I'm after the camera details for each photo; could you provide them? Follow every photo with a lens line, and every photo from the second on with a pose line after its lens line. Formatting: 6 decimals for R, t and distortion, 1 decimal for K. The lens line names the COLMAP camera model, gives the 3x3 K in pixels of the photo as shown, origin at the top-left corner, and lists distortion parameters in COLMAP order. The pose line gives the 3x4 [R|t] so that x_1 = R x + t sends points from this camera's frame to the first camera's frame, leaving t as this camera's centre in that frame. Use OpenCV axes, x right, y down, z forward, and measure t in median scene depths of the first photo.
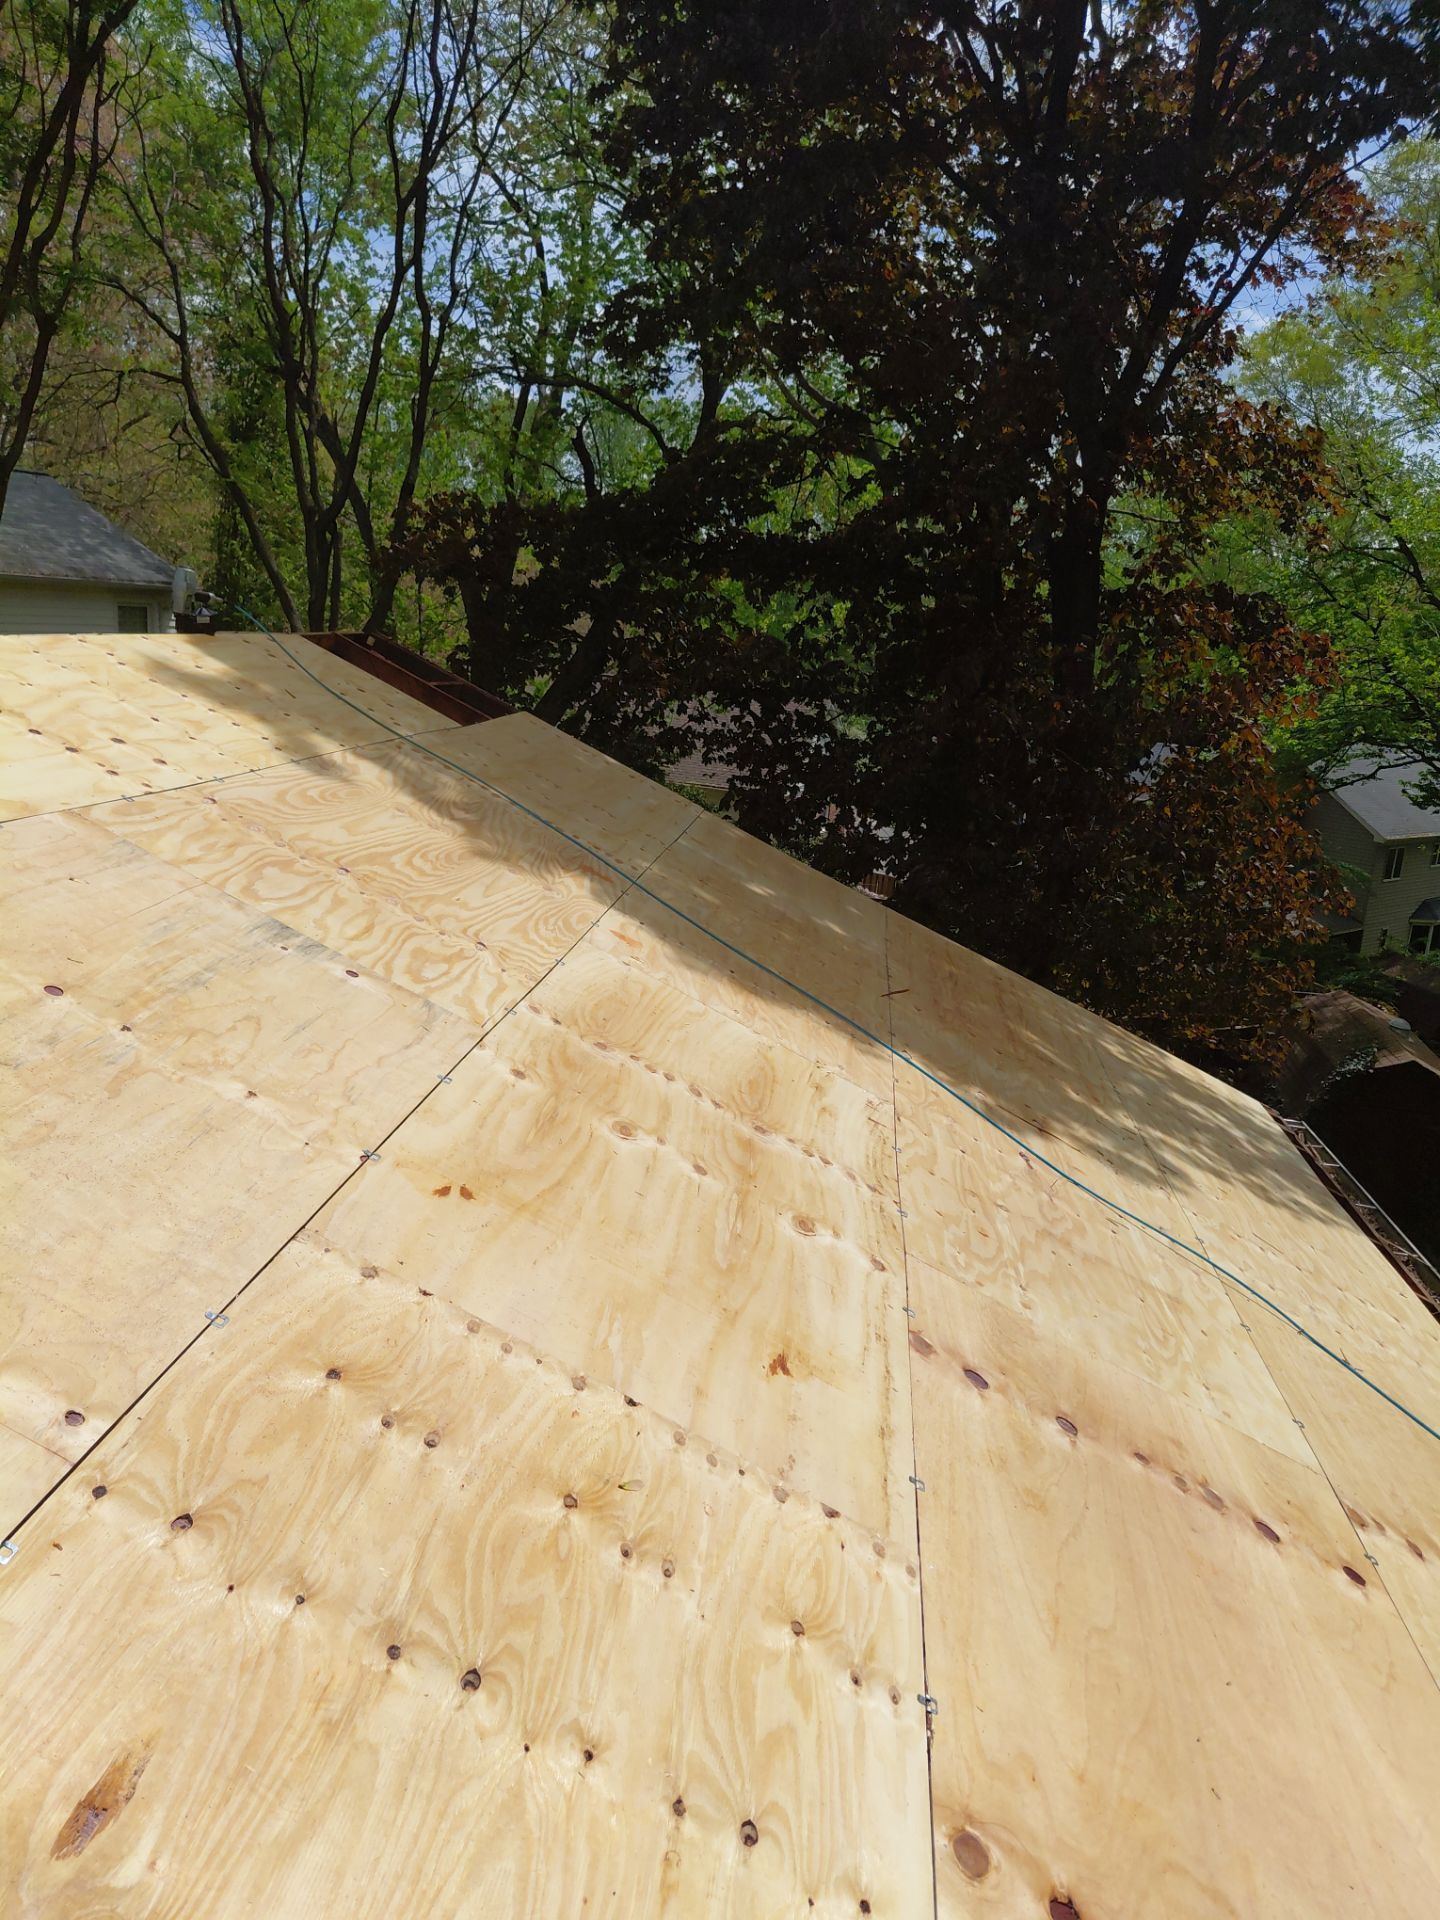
lens RADIAL K [[1509.8, 0, 714.8], [0, 1509.8, 980.6], [0, 0, 1]] dist [0.110747, -0.157752]
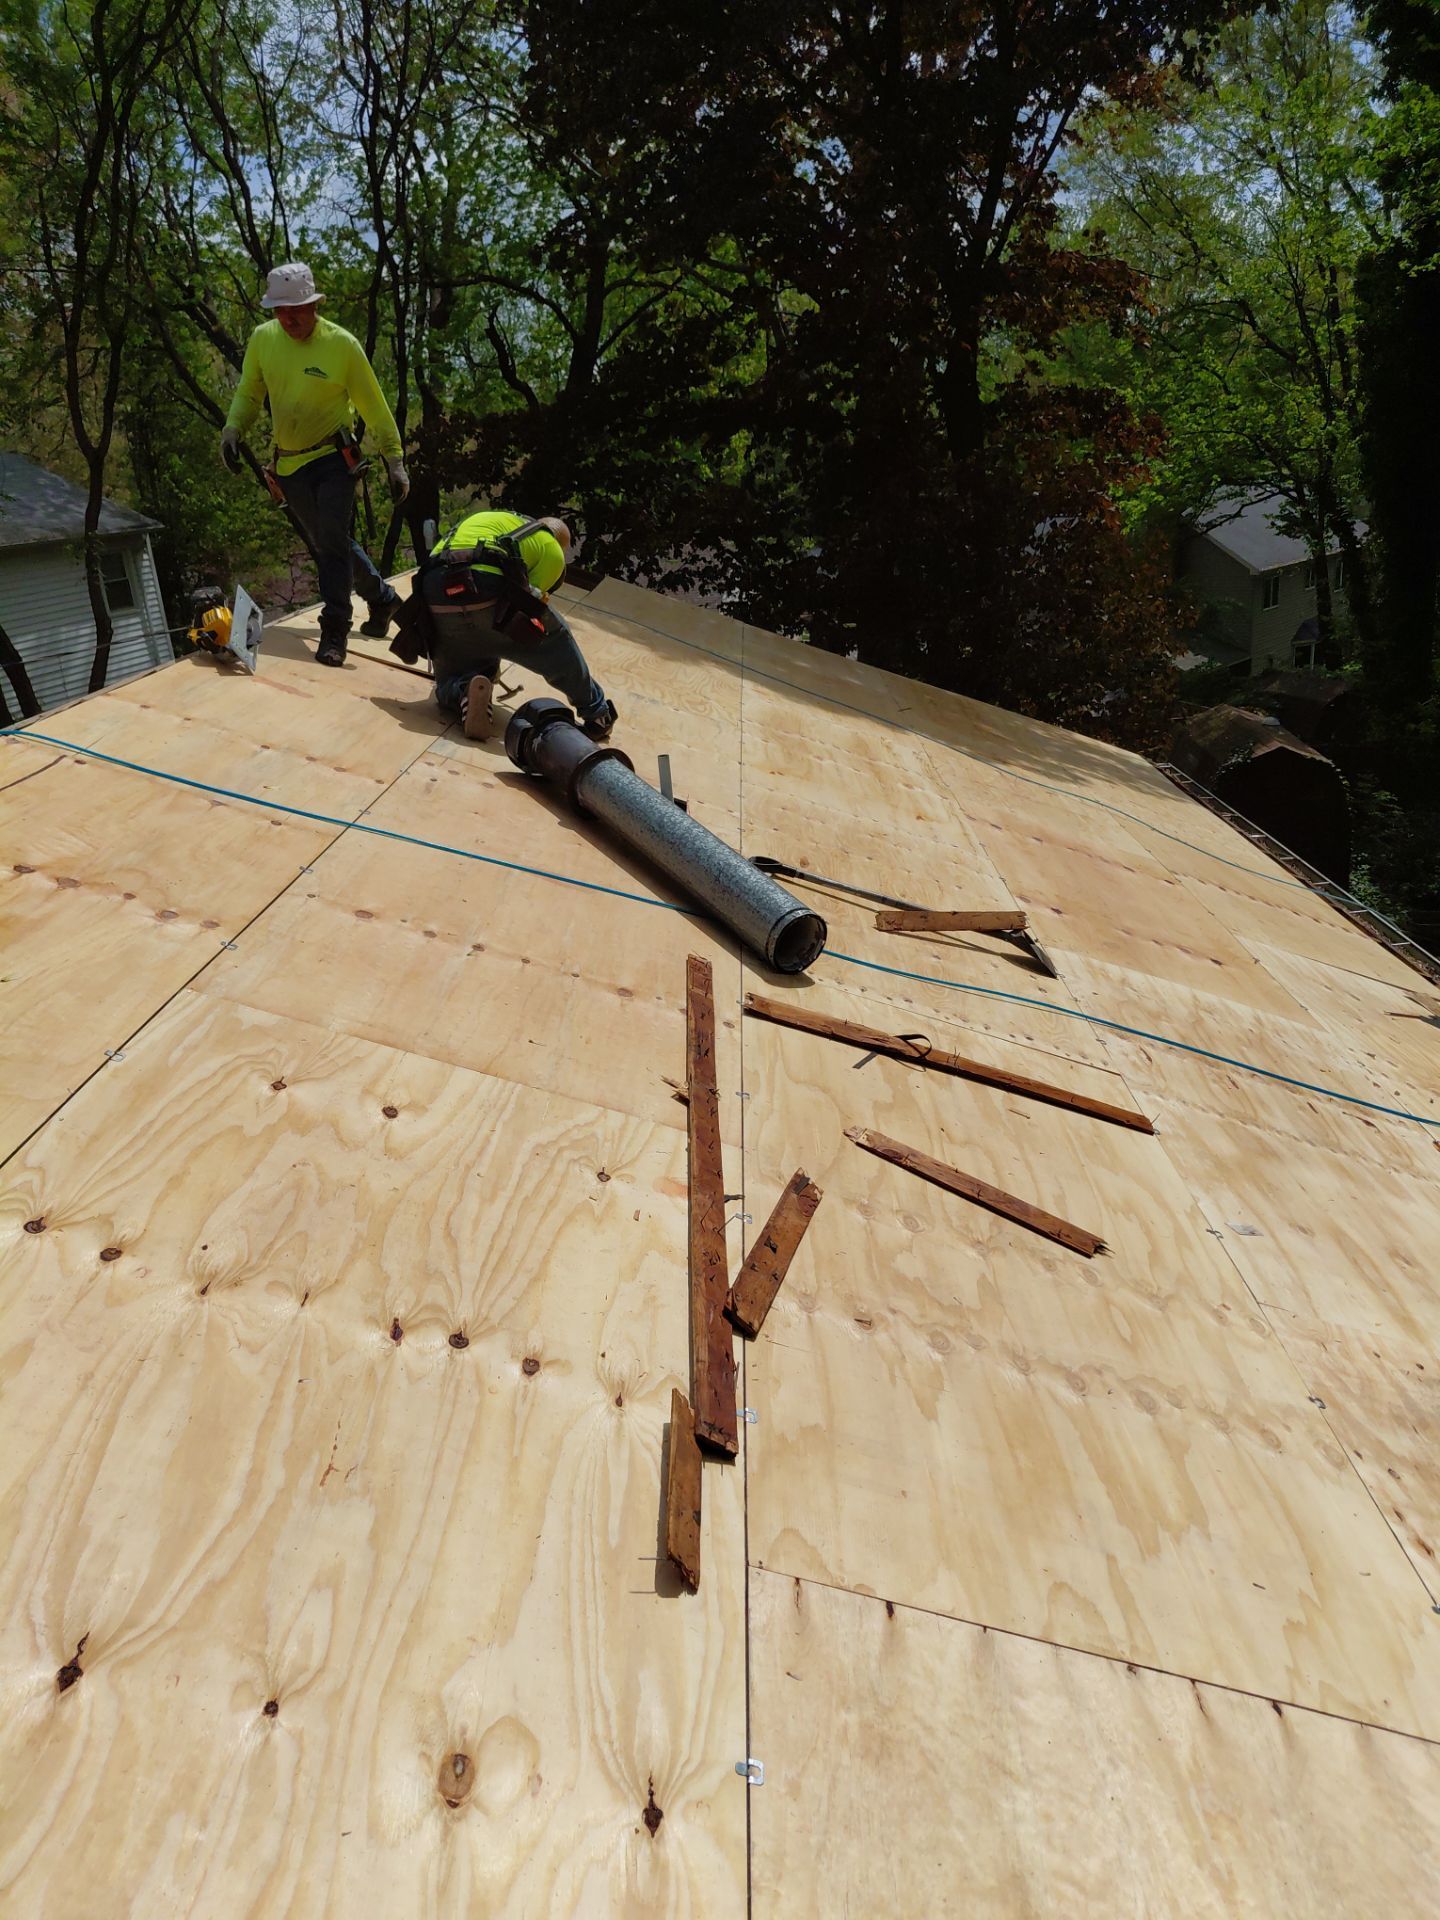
lens RADIAL K [[1529.4, 0, 693.3], [0, 1529.4, 967.5], [0, 0, 1]] dist [0.201745, -0.380510]
pose [[0.985764, -0.166428, 0.023895, -0.095385], [0.163580, 0.982180, 0.092543, 0.045557], [-0.038871, -0.087317, 0.995422, -0.339306]]
